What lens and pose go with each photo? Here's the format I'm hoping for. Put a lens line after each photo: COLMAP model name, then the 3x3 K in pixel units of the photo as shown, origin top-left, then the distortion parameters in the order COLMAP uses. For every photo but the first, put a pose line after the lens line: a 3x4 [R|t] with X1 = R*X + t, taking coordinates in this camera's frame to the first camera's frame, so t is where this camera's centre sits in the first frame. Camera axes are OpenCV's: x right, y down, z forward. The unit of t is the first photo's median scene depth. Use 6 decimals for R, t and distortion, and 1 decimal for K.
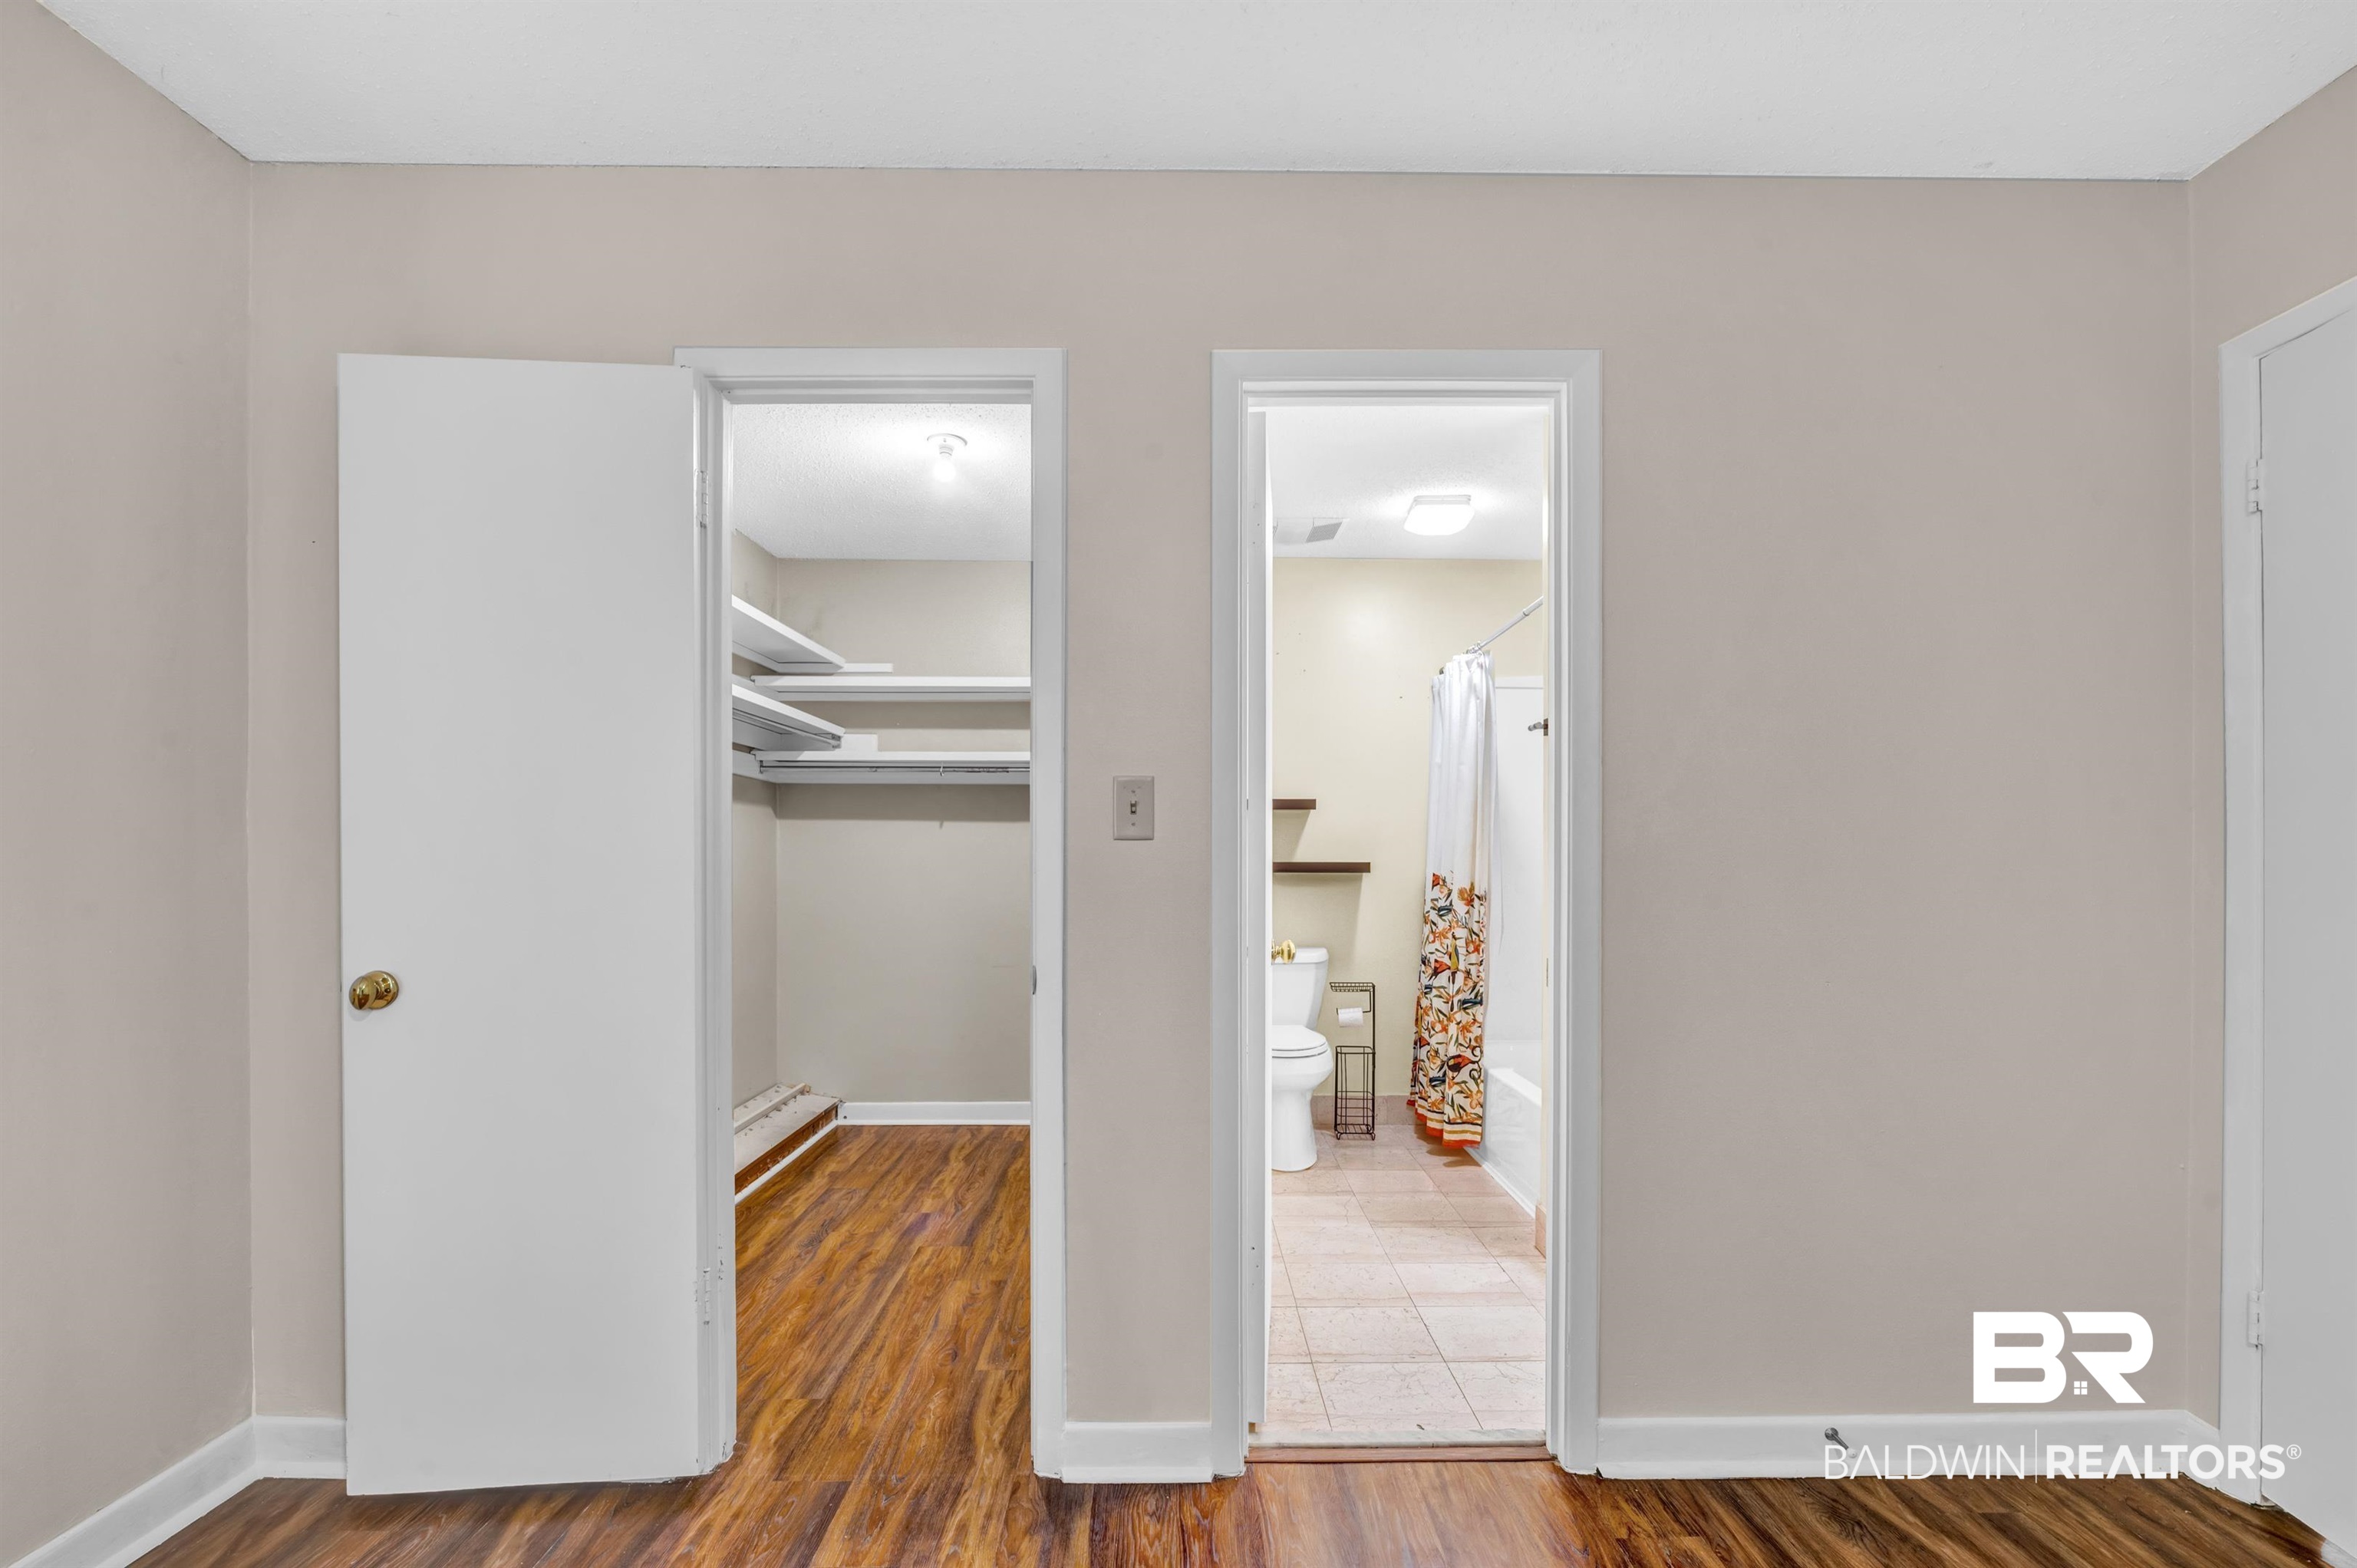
lens RADIAL K [[1167.7, 0, 1173.5], [0, 1167.7, 863.7], [0, 0, 1]] dist [-0.016679, -0.000131]
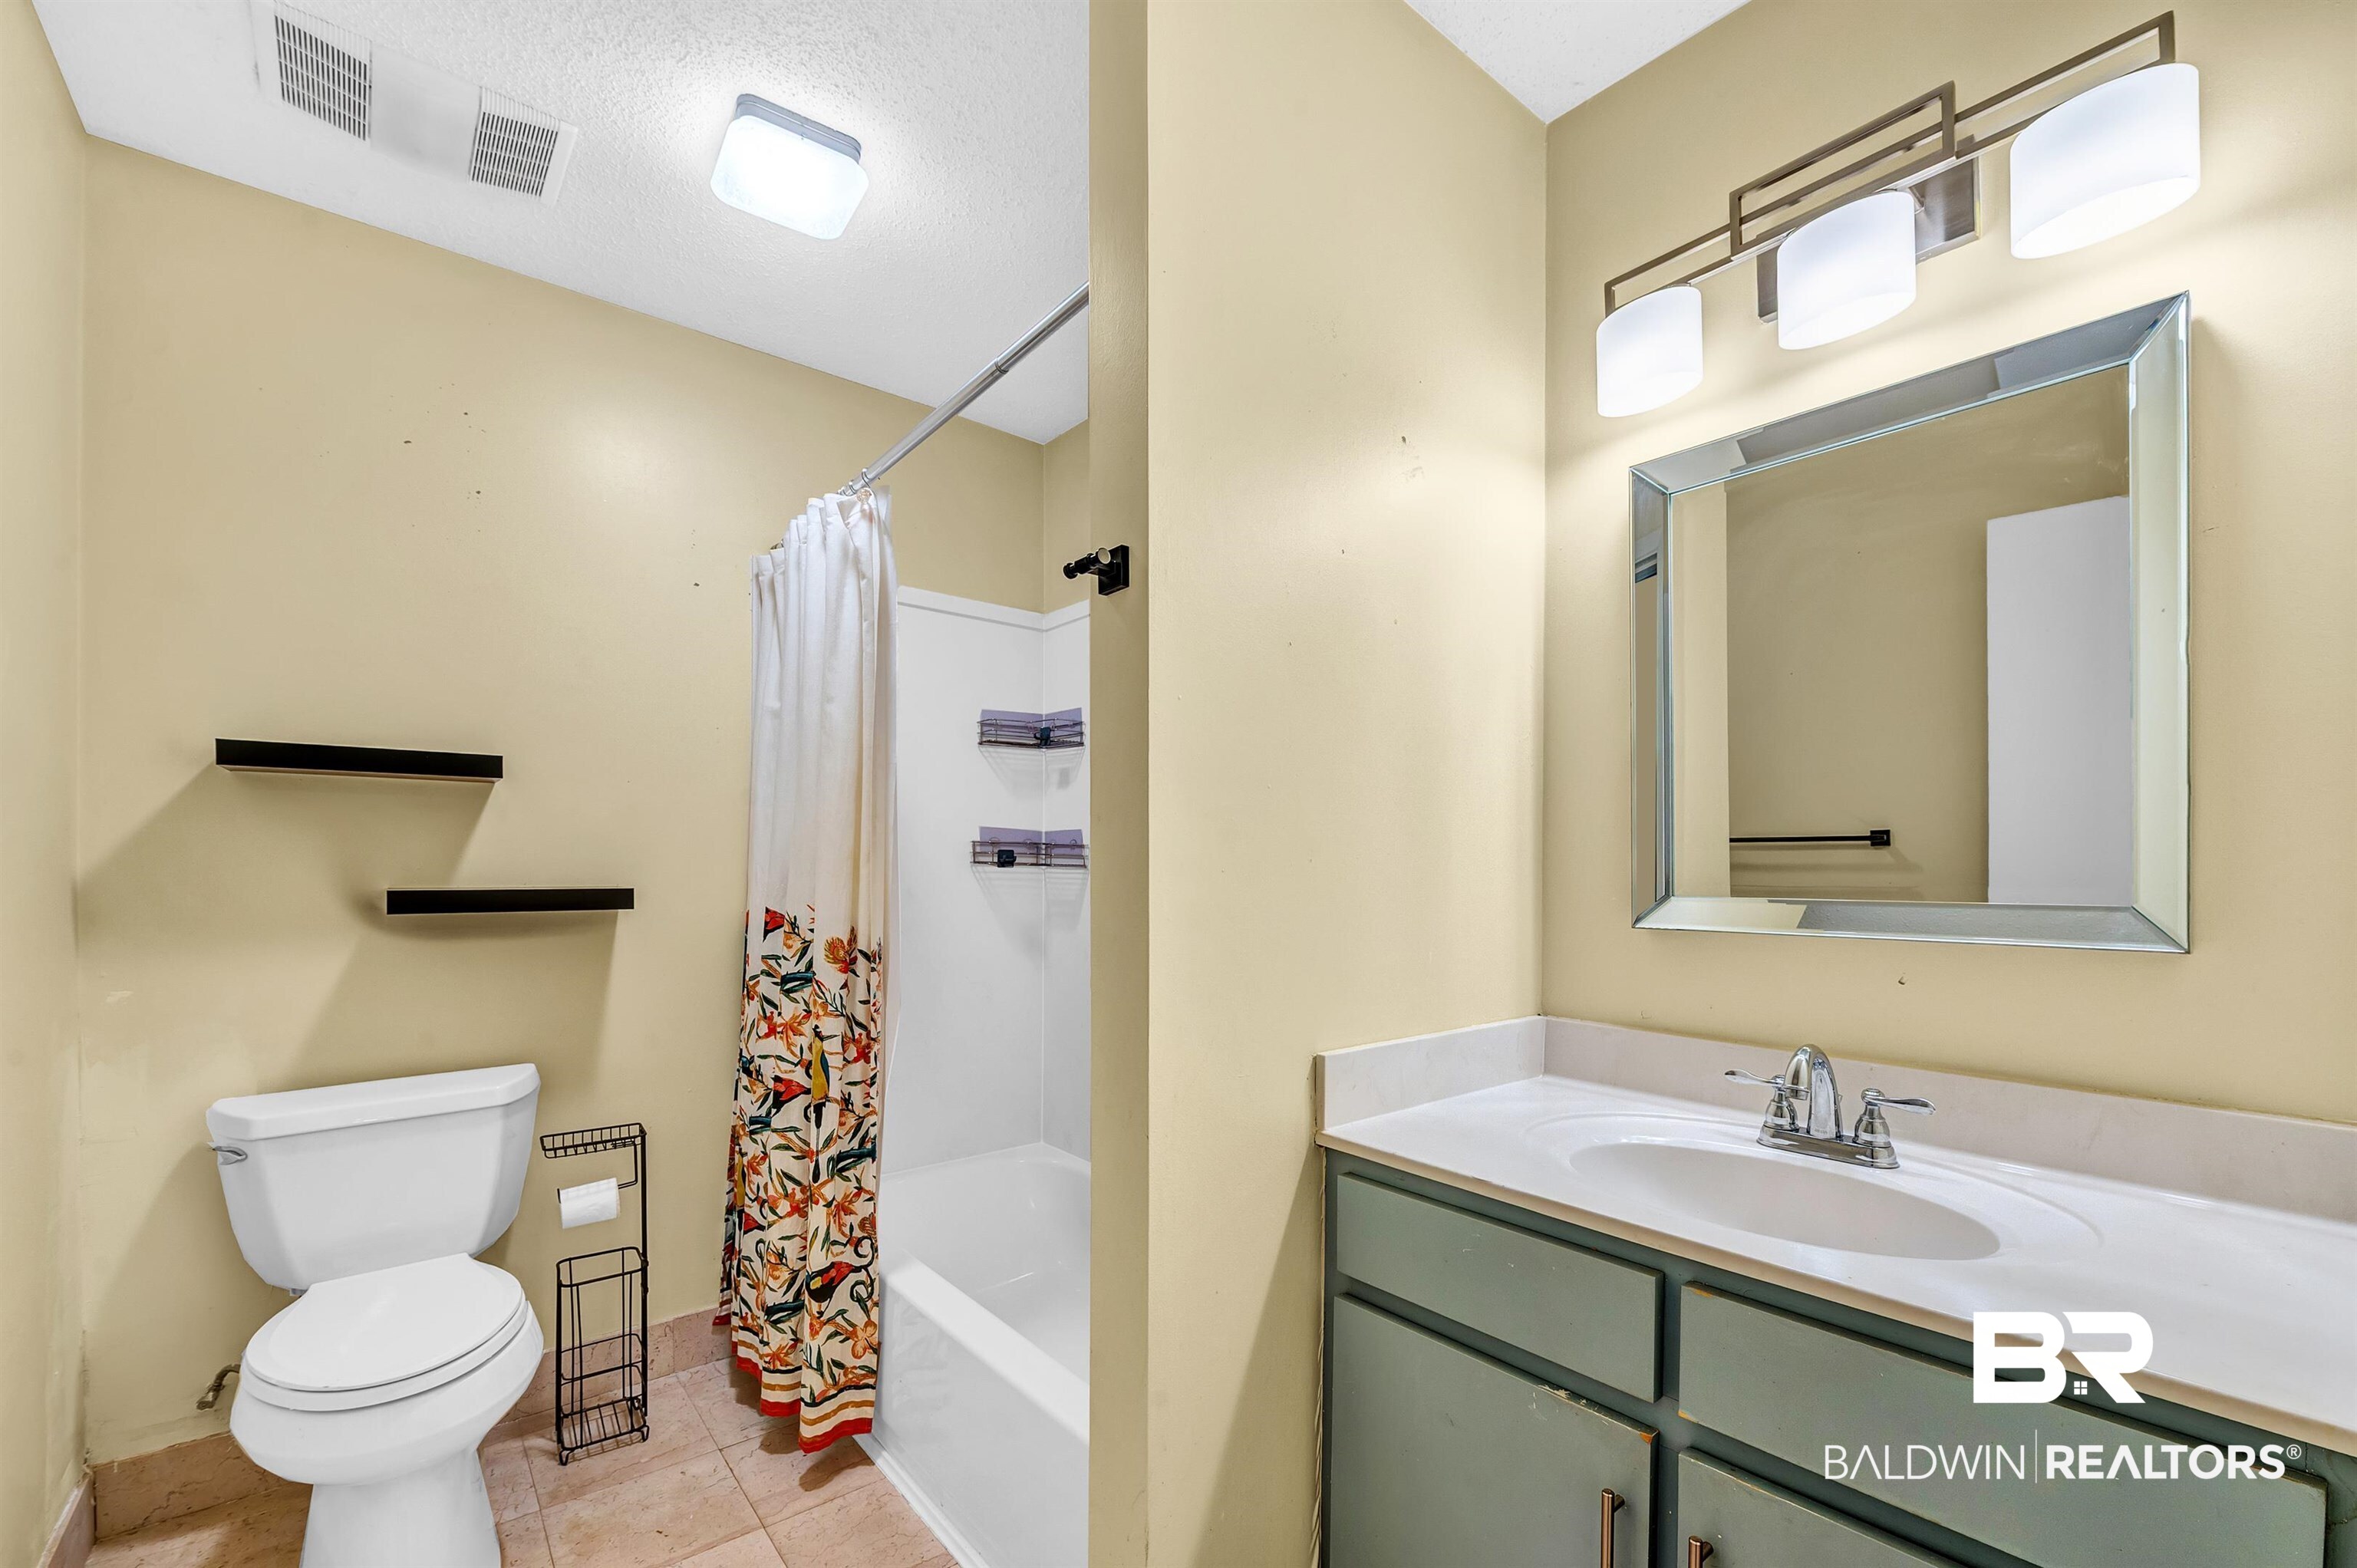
lens RADIAL K [[958.6, 0, 1176.1], [0, 958.6, 874.4], [0, 0, 1]] dist [-0.002811, -0.000059]
pose [[0.780414, -0.005160, 0.625242, 0.099119], [0.002825, 0.999985, 0.004727, -0.009229], [-0.625256, -0.001923, 0.780417, 0.567765]]
